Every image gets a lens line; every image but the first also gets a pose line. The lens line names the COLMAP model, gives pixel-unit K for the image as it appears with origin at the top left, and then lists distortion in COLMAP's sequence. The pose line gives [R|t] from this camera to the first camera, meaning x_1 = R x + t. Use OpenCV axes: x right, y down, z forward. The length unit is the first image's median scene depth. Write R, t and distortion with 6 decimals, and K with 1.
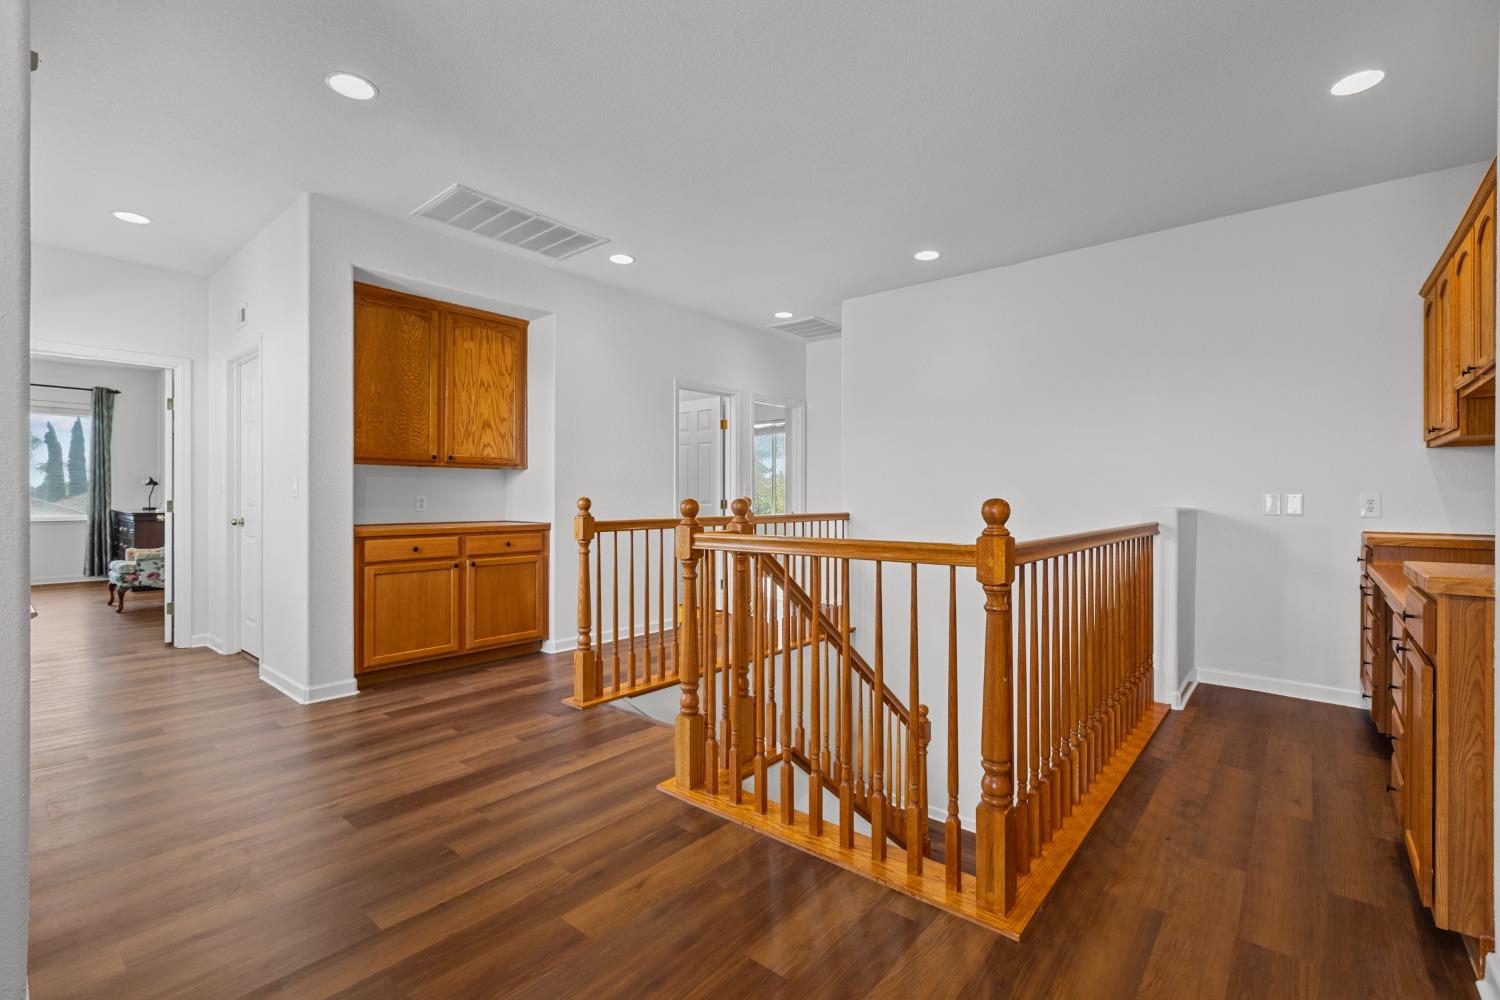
lens RADIAL K [[665.9, 0, 745.4], [0, 665.9, 500.3], [0, 0, 1]] dist [0.003269, 0.000139]
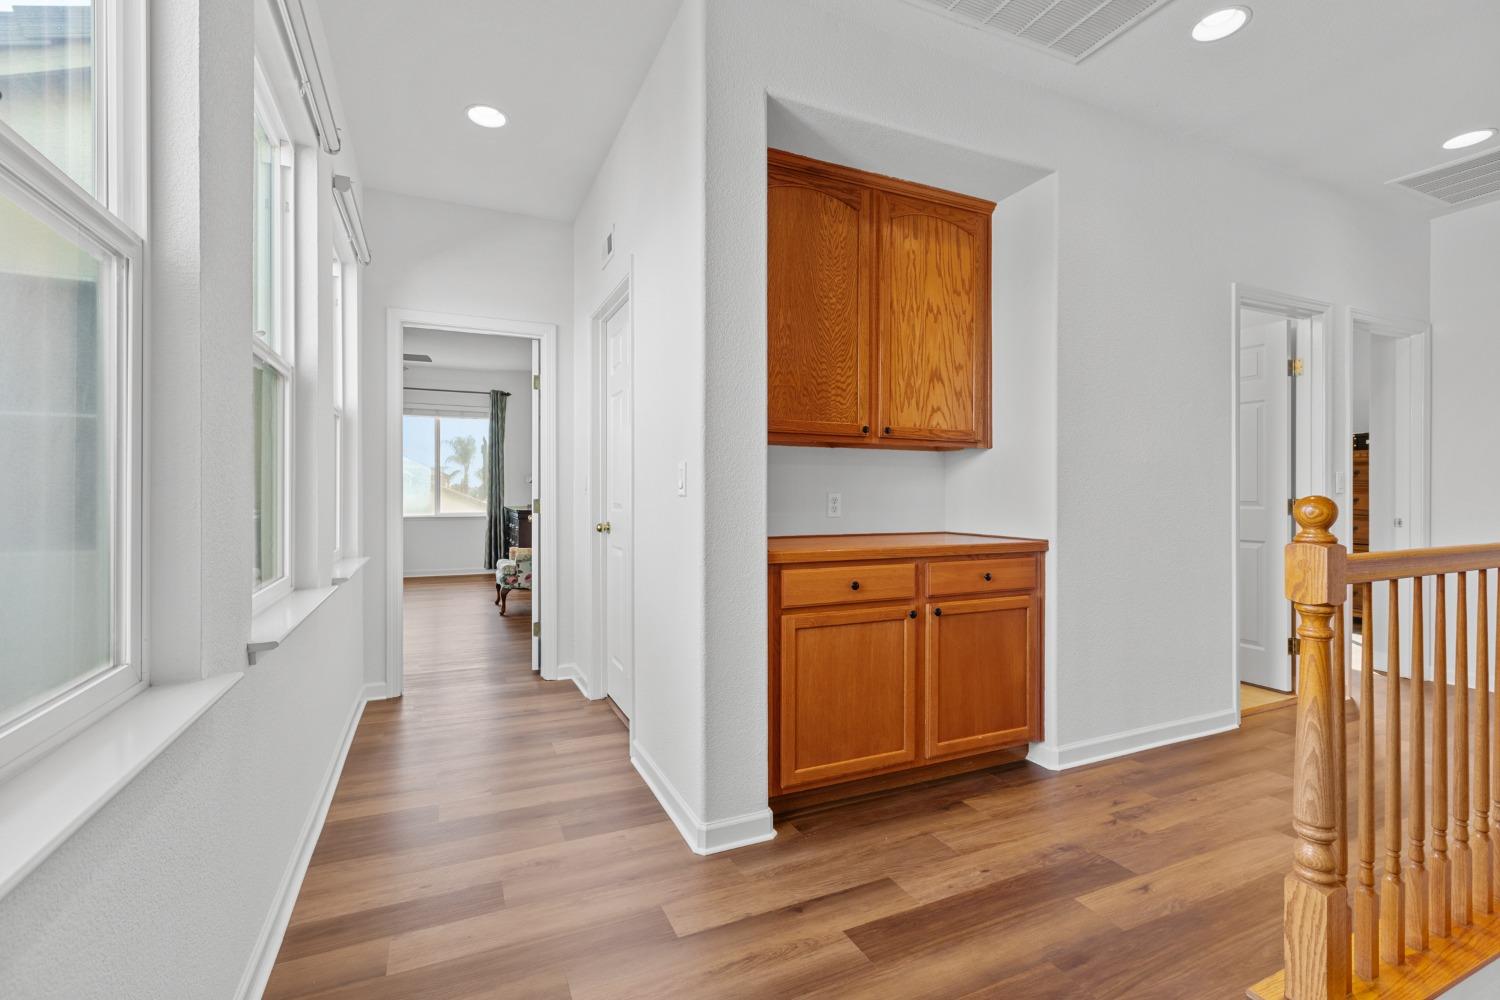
lens RADIAL K [[665.9, 0, 745.4], [0, 665.9, 500.3], [0, 0, 1]] dist [0.003269, 0.000139]
pose [[0.906200, 0.003058, -0.422839, -0.292158], [-0.000928, 0.999986, 0.005245, -0.002854], [0.422849, -0.004361, 0.906190, 0.379066]]
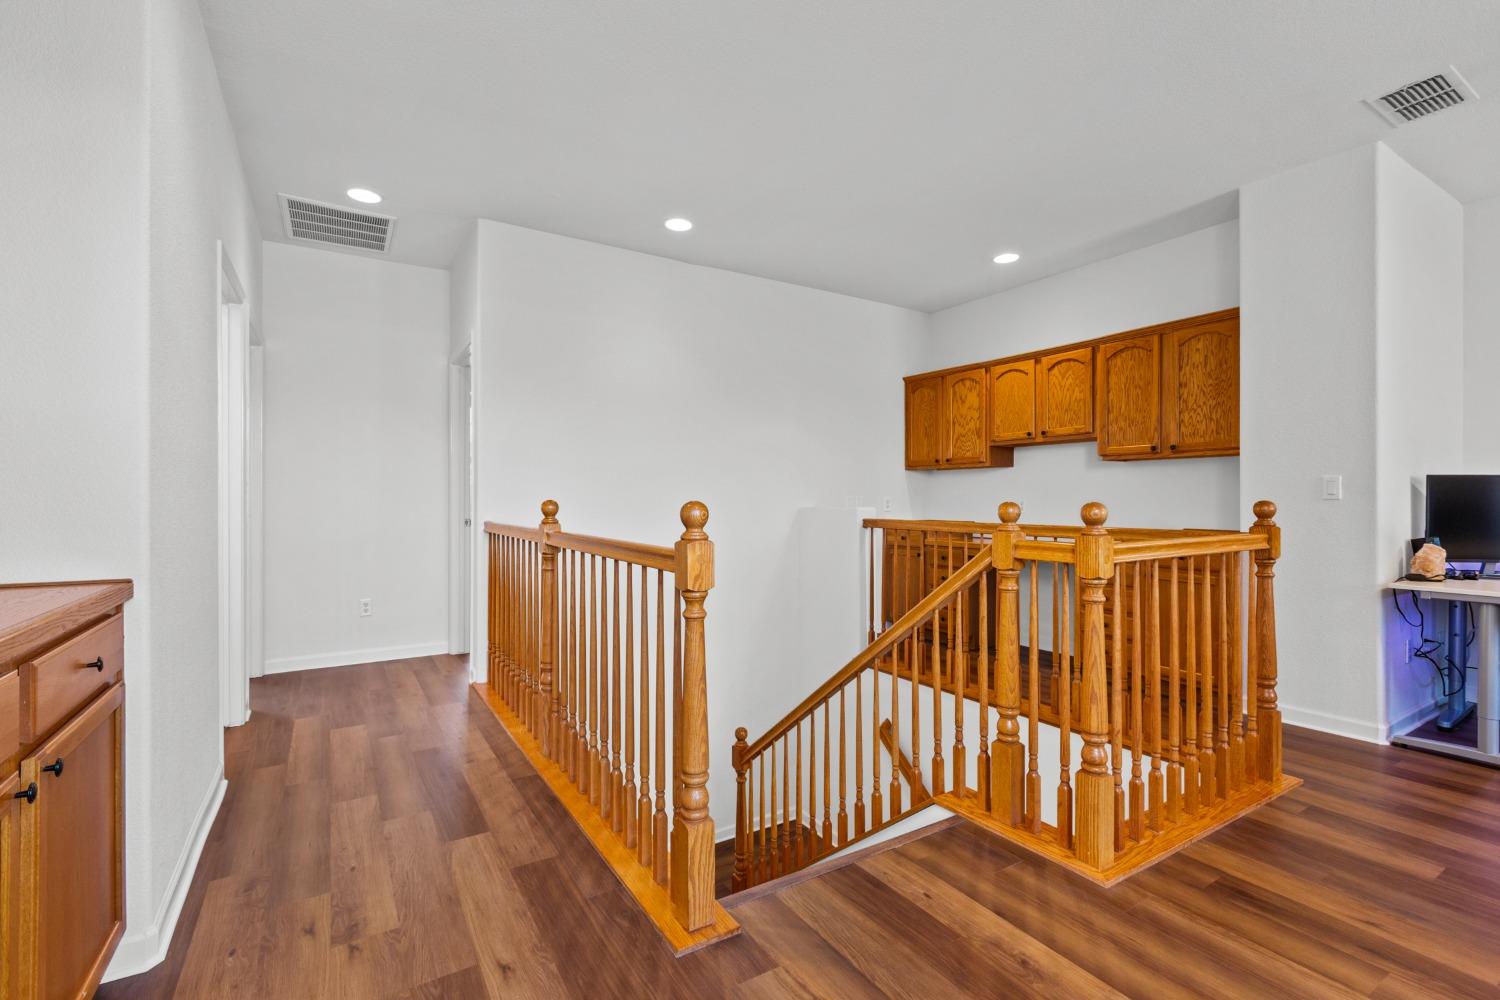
lens RADIAL K [[665.9, 0, 745.4], [0, 665.9, 500.3], [0, 0, 1]] dist [0.003269, 0.000139]
pose [[0.306364, -0.001573, 0.951913, -0.525275], [0.003475, 0.999994, 0.000534, -0.004514], [-0.951908, 0.003145, 0.306368, 0.620087]]
